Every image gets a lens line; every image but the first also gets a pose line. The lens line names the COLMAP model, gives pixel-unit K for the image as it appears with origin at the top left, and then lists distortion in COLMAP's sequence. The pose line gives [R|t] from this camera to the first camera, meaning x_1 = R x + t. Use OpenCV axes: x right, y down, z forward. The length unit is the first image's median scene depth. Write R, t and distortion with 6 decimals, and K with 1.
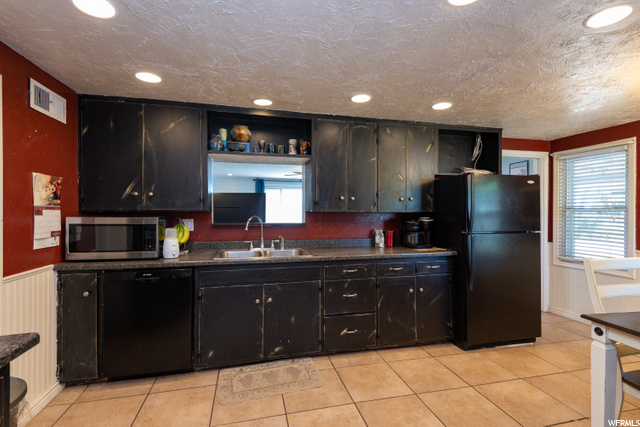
lens RADIAL K [[287.5, 0, 320.0], [0, 287.5, 213.5], [0, 0, 1]] dist [0.036373, -0.018172]
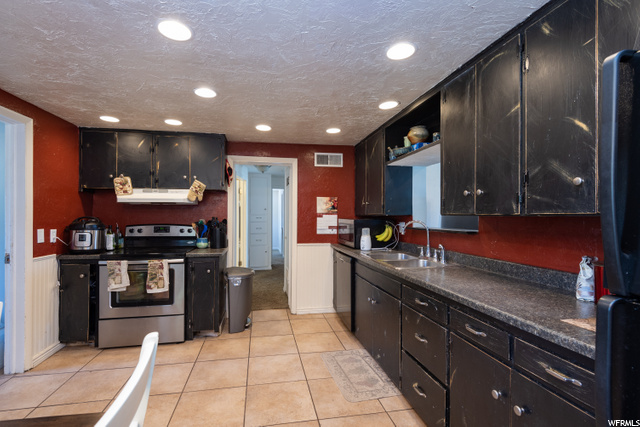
lens RADIAL K [[291.9, 0, 316.7], [0, 291.9, 216.9], [0, 0, 1]] dist [0.028095, -0.019223]
pose [[-0.032312, 0.000070, -0.999478, 0.959886], [-0.009692, 0.999953, 0.000383, 0.001492], [0.999431, 0.009699, -0.032310, 0.925231]]
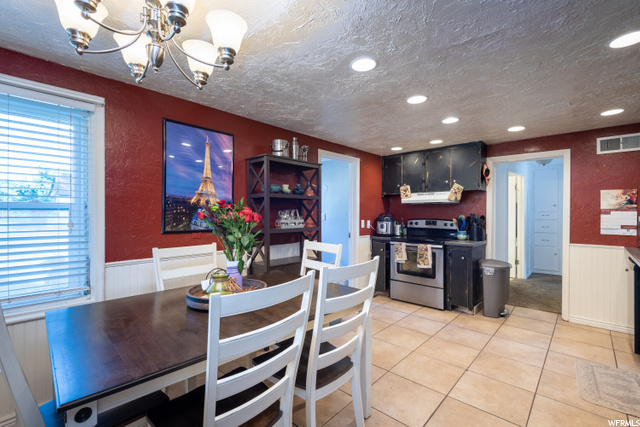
lens RADIAL K [[287.5, 0, 320.0], [0, 287.5, 213.5], [0, 0, 1]] dist [0.036373, -0.018172]
pose [[-0.818951, -0.003029, -0.573855, 1.233941], [-0.009309, 0.999925, 0.008006, 0.001748], [0.573788, 0.011899, -0.818917, 1.280066]]
